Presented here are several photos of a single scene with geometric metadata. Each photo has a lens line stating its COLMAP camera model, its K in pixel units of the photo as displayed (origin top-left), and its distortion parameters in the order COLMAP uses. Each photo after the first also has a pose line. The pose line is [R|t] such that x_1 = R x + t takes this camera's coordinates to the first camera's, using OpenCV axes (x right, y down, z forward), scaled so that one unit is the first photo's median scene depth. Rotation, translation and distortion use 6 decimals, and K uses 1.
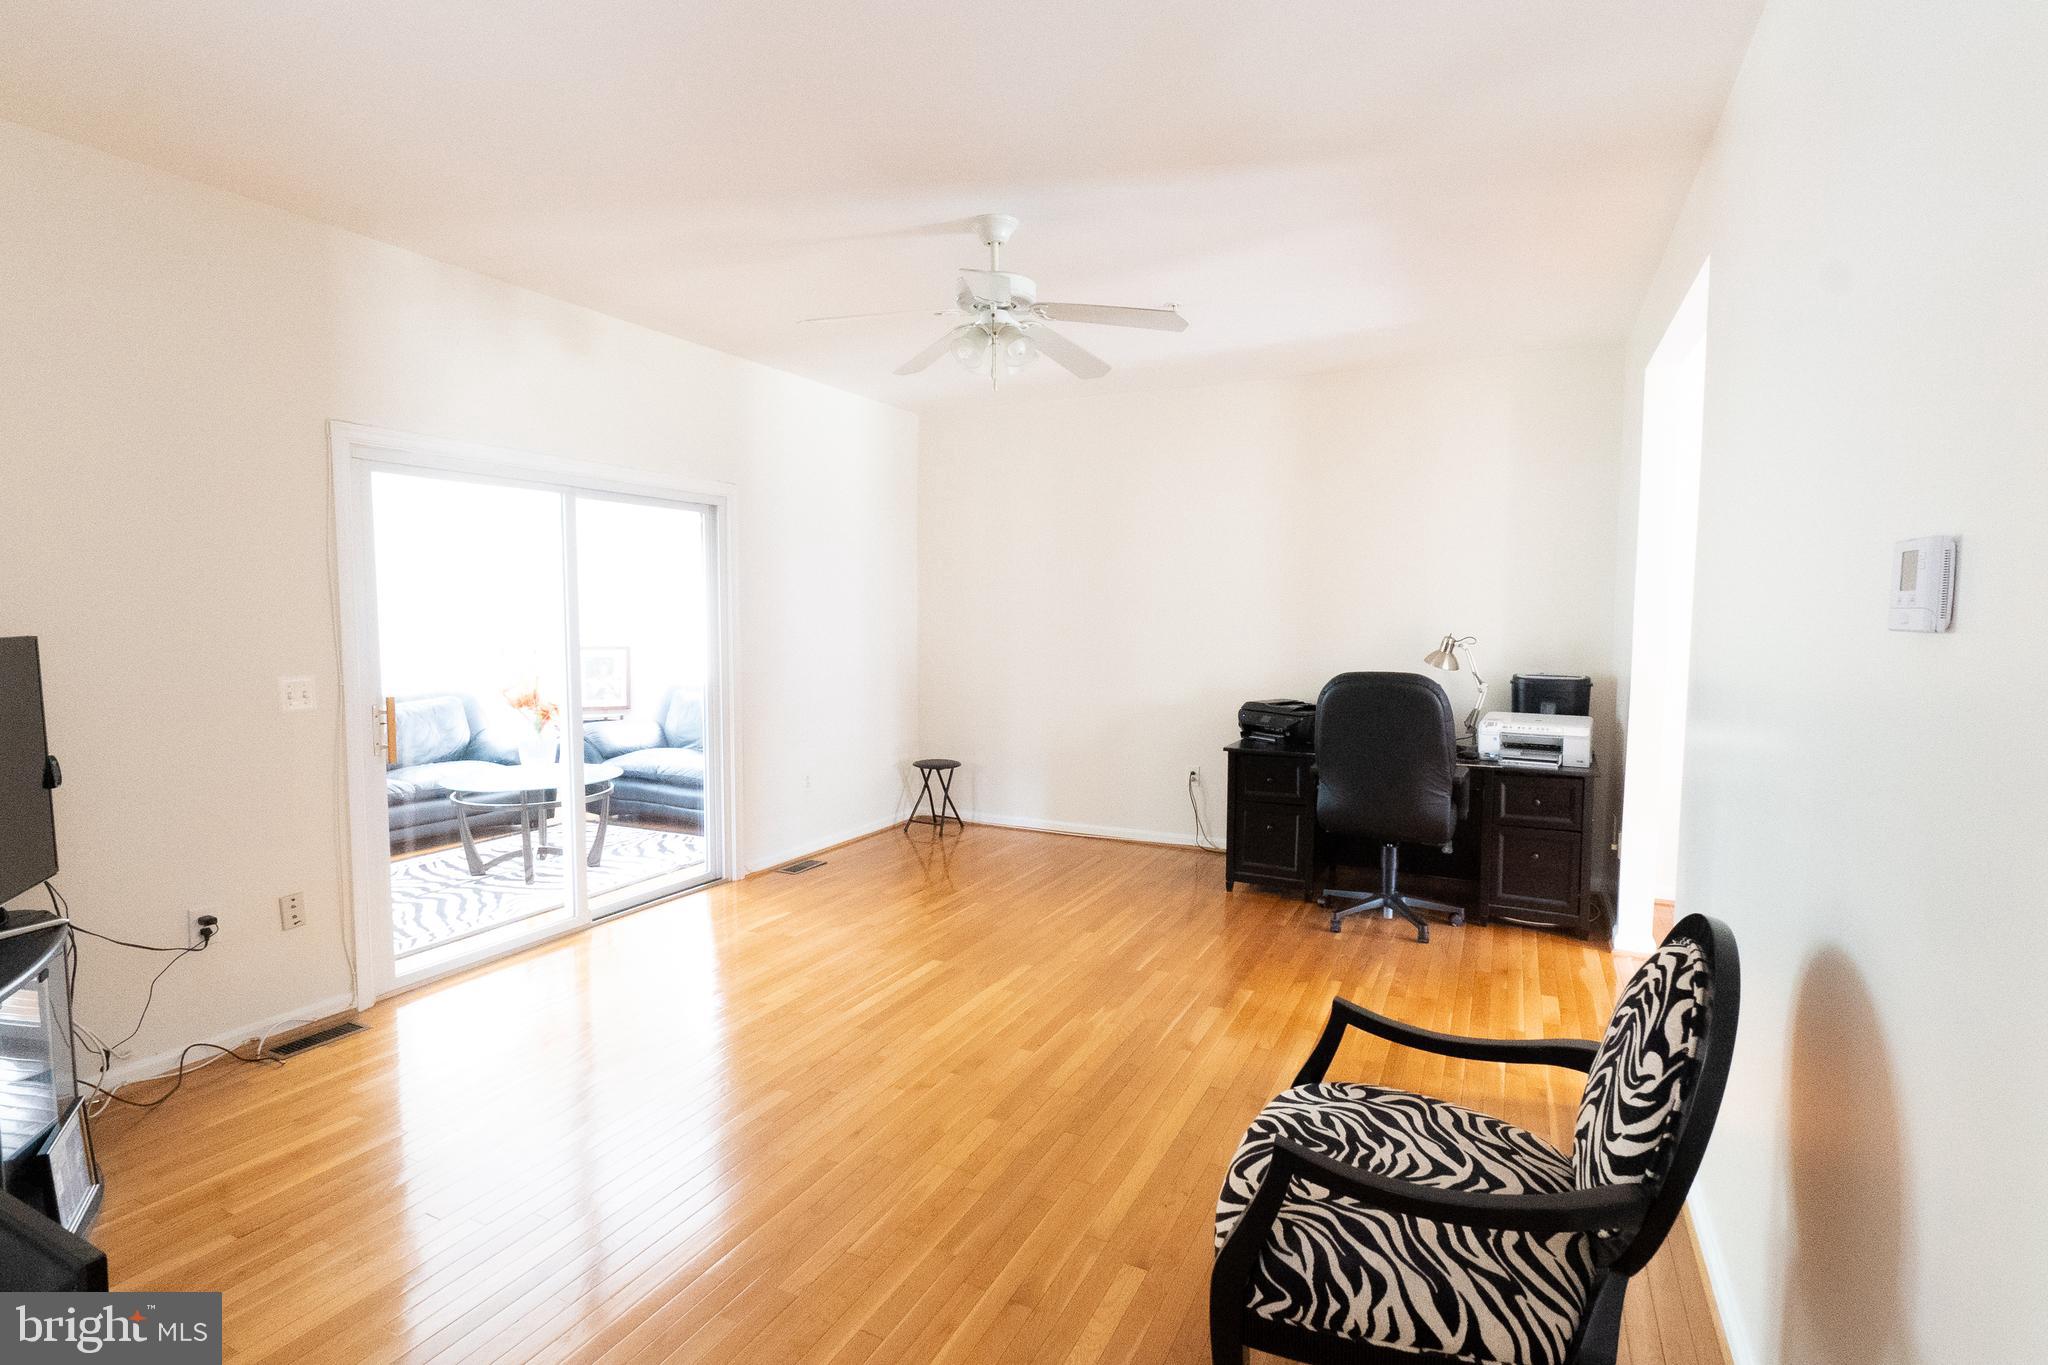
lens RADIAL K [[945.4, 0, 1024.0], [0, 945.4, 682.5], [0, 0, 1]] dist [0.000660, -0.000872]
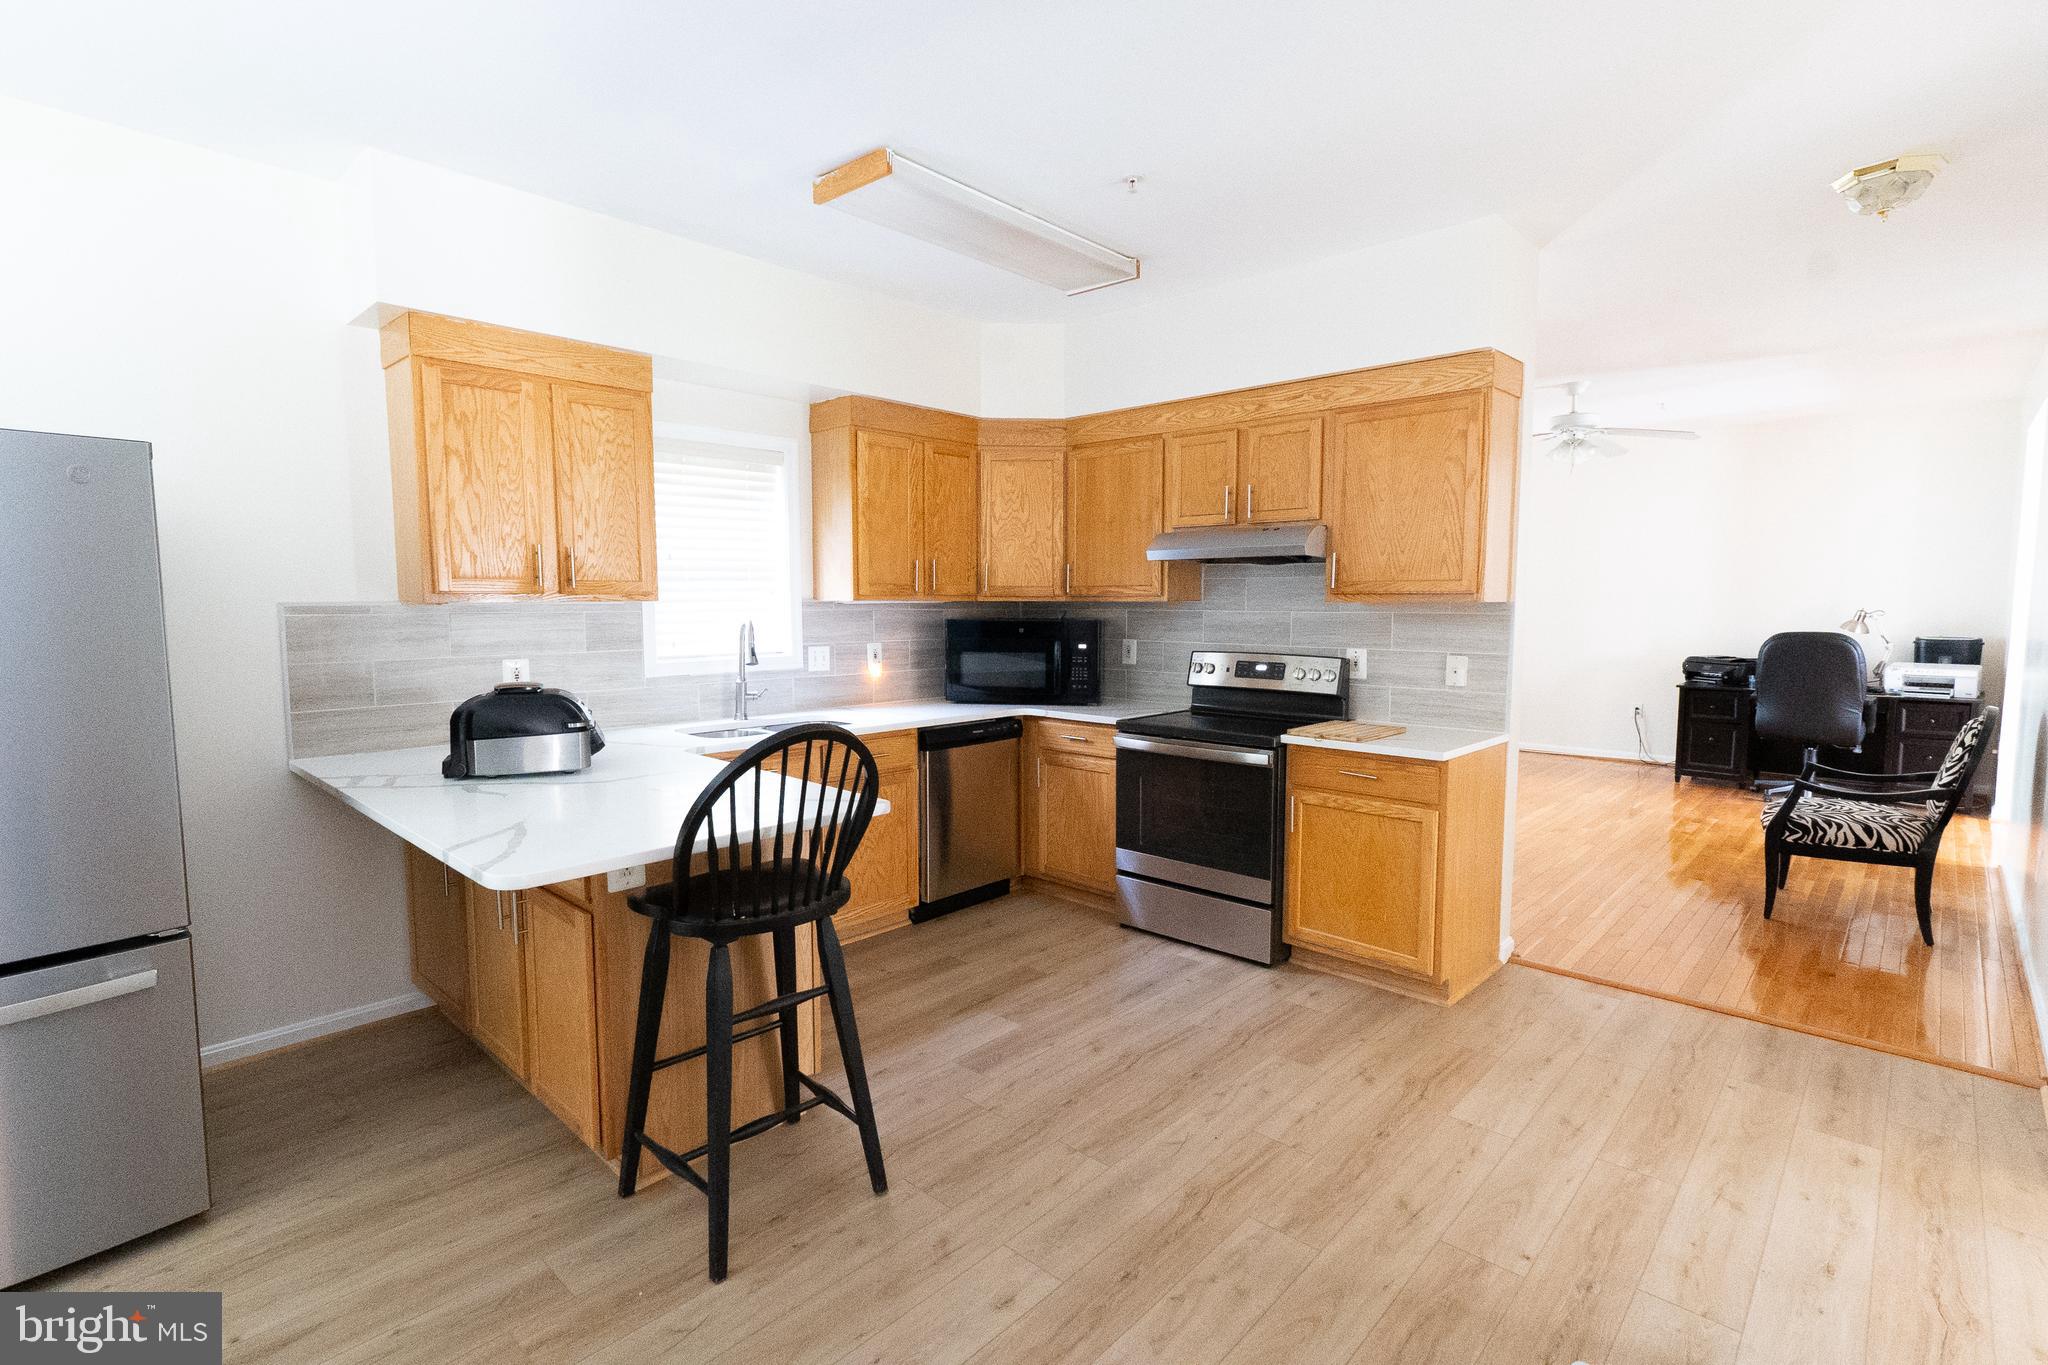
lens RADIAL K [[945.4, 0, 1024.0], [0, 945.4, 682.5], [0, 0, 1]] dist [0.000660, -0.000872]
pose [[0.958300, 0.018728, -0.285148, -0.392020], [-0.014681, 0.999759, 0.016322, 0.062250], [0.285385, -0.011455, 0.958344, -0.809899]]
